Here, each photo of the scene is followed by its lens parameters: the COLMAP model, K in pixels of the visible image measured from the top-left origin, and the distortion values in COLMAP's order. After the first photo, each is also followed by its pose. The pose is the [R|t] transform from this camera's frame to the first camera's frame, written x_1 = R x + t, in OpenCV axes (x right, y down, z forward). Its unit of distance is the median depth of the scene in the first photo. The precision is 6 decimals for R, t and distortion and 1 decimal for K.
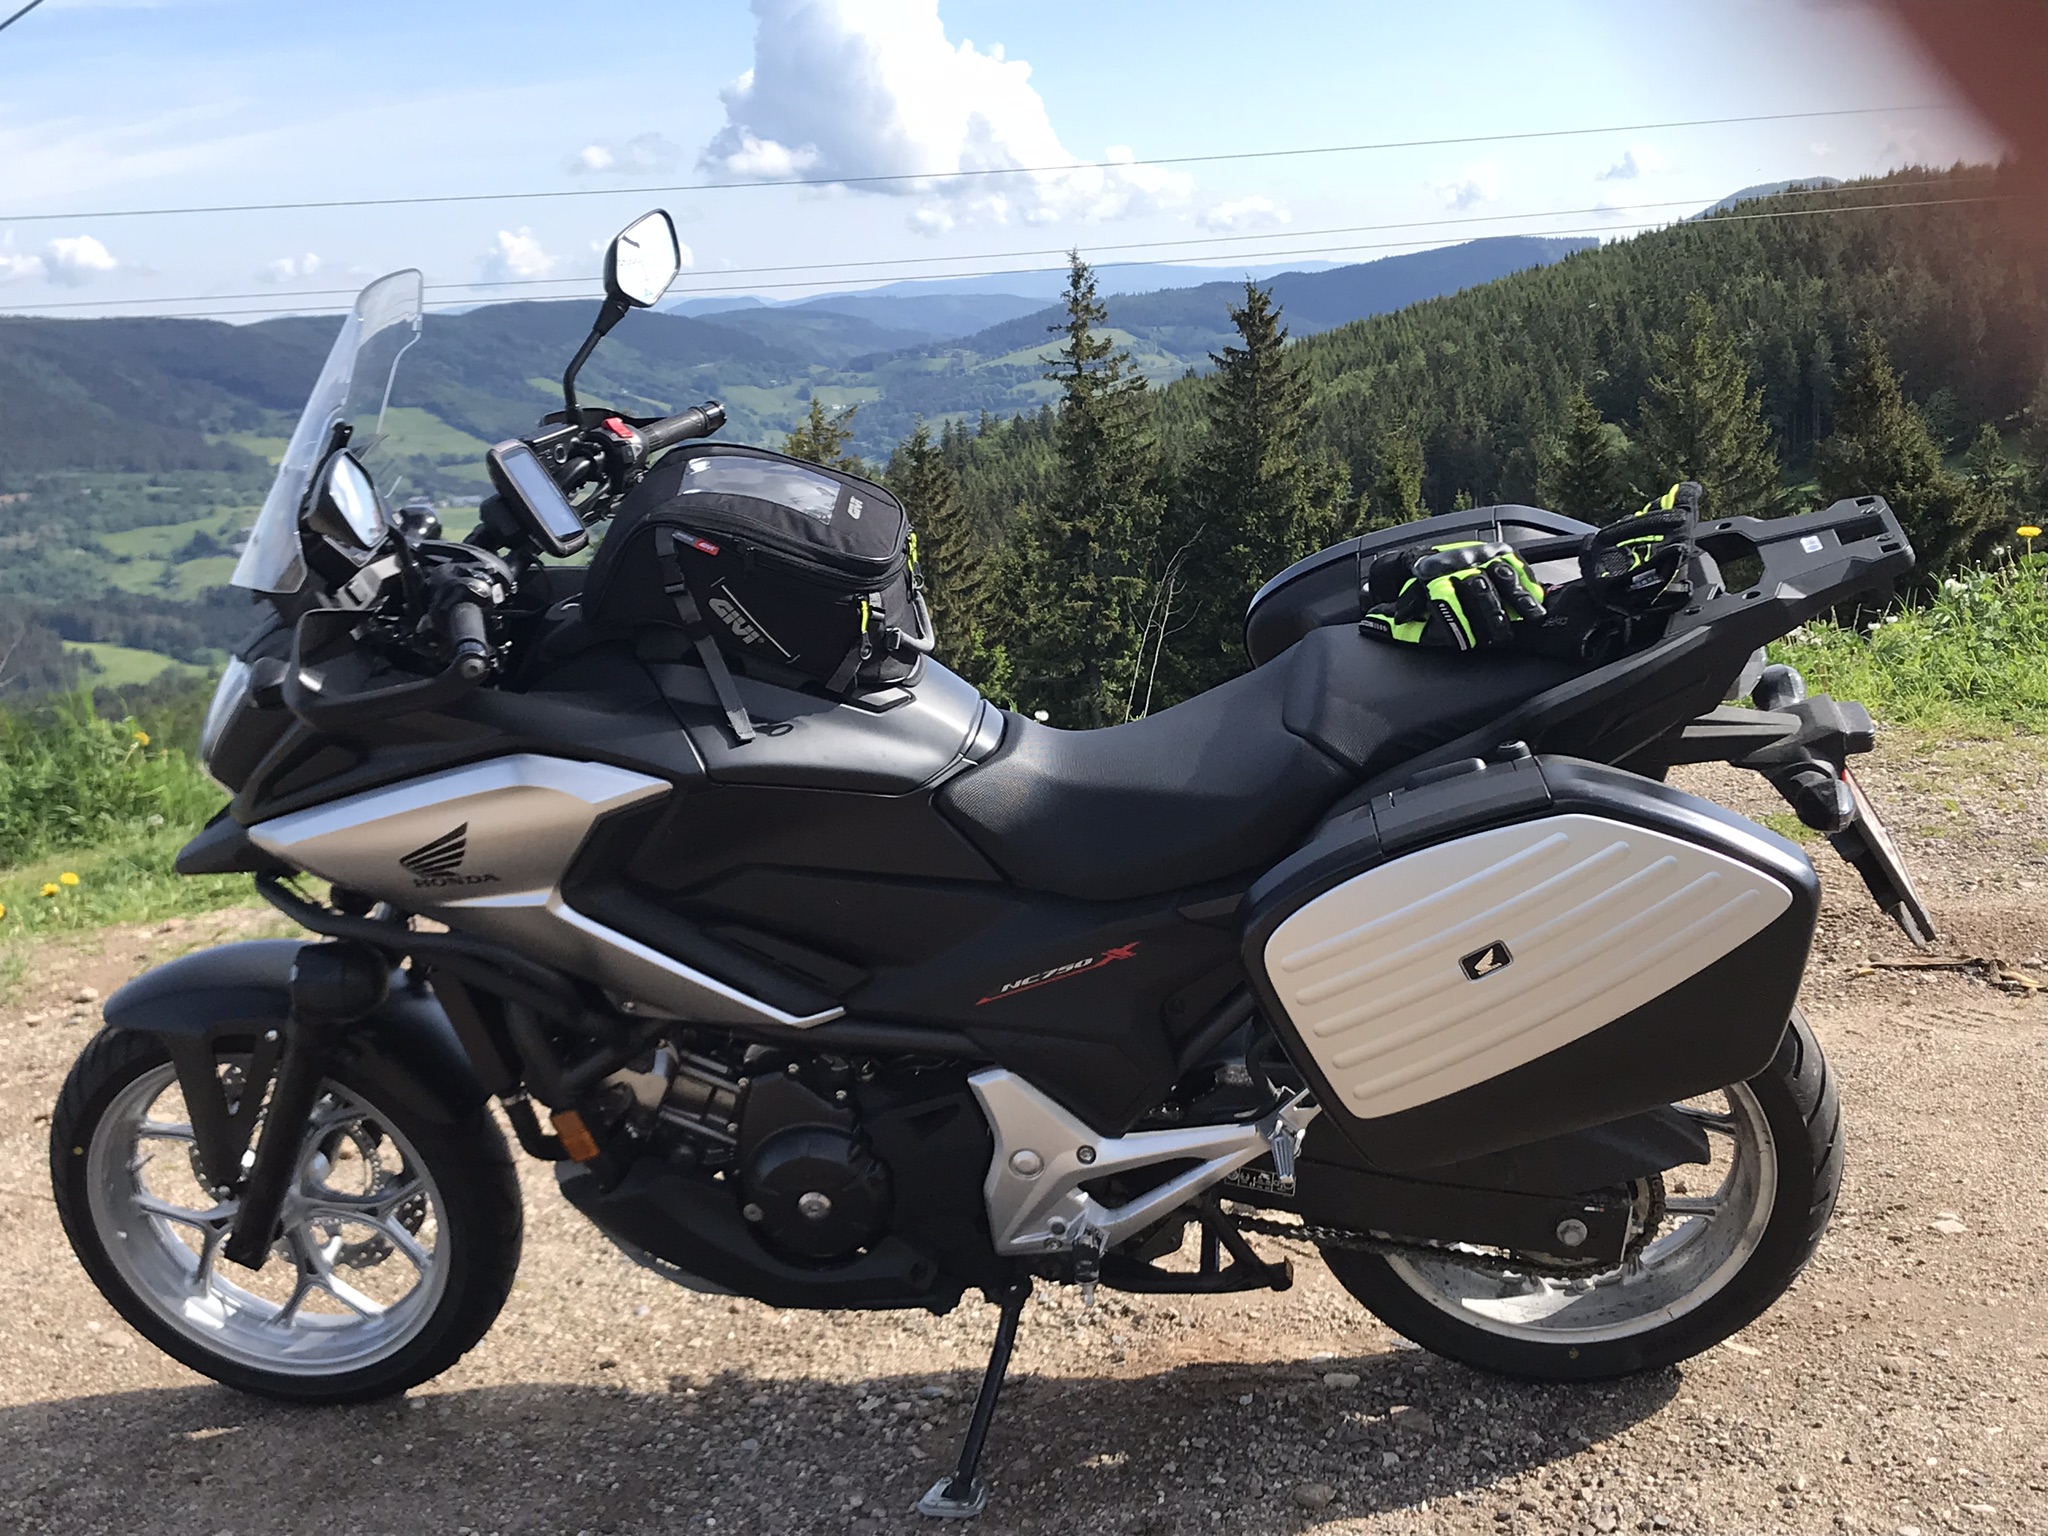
lens RADIAL K [[2621.3, 0, 1024.2], [0, 2621.3, 741.2], [0, 0, 1]] dist [0.140569, -0.449442]
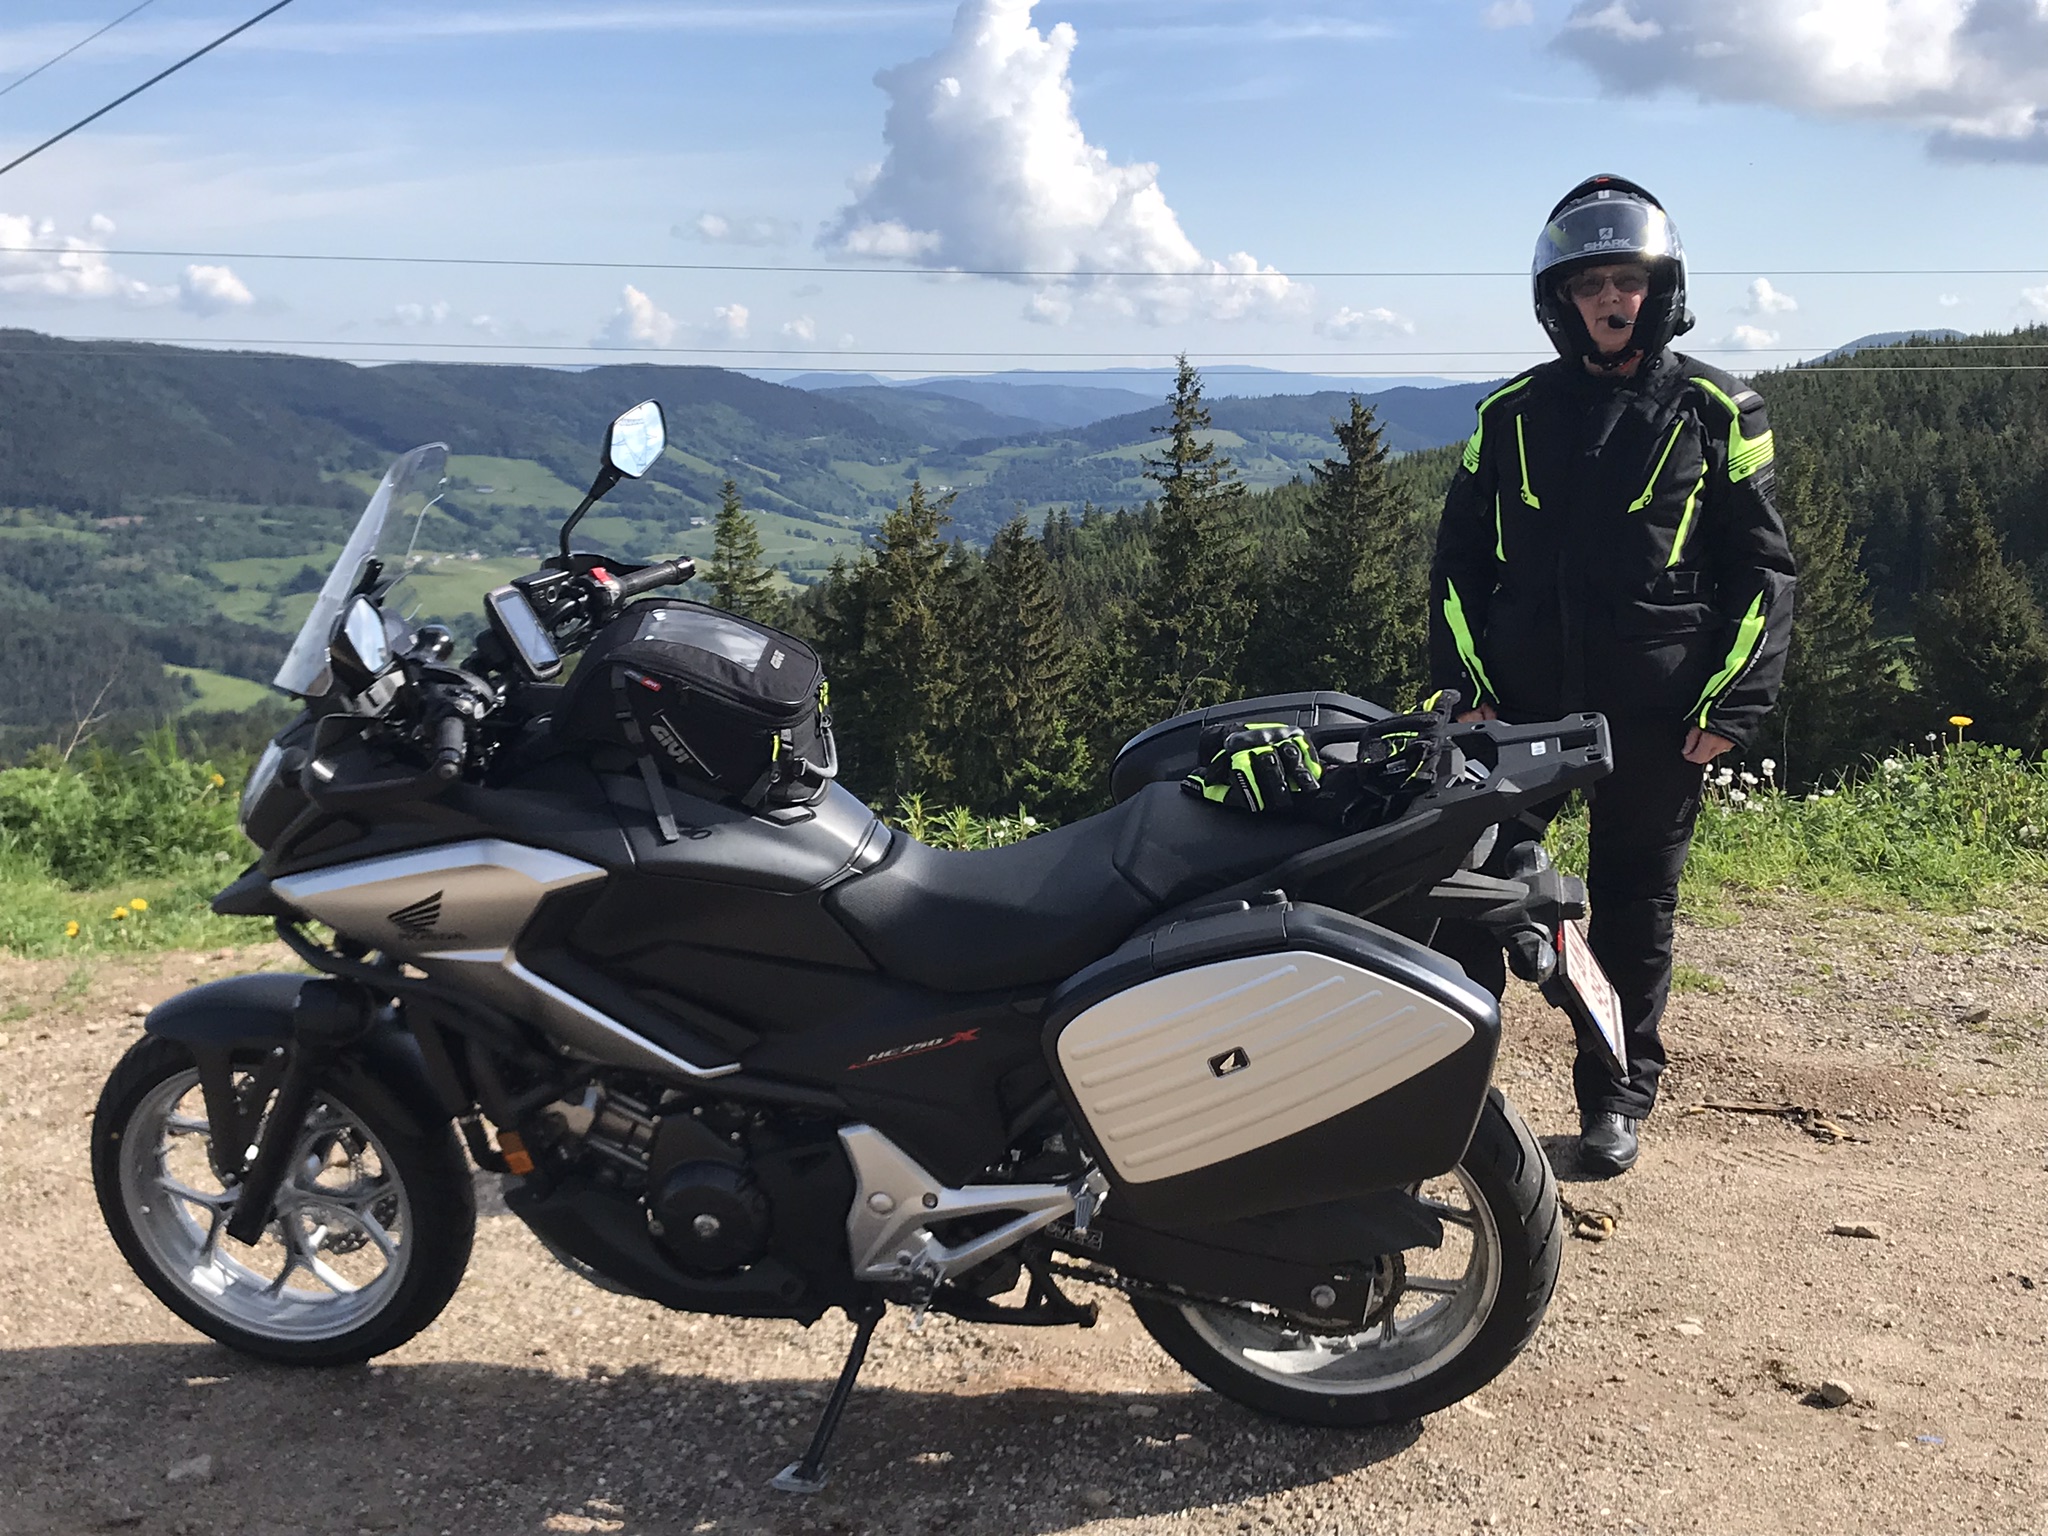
lens RADIAL K [[2621.3, 0, 1024.2], [0, 2621.3, 741.2], [0, 0, 1]] dist [0.140569, -0.449442]
pose [[0.996697, 0.074320, -0.032751, 0.082431], [-0.075390, 0.996616, -0.032760, -0.016207], [0.030206, 0.035121, 0.998926, -0.200577]]
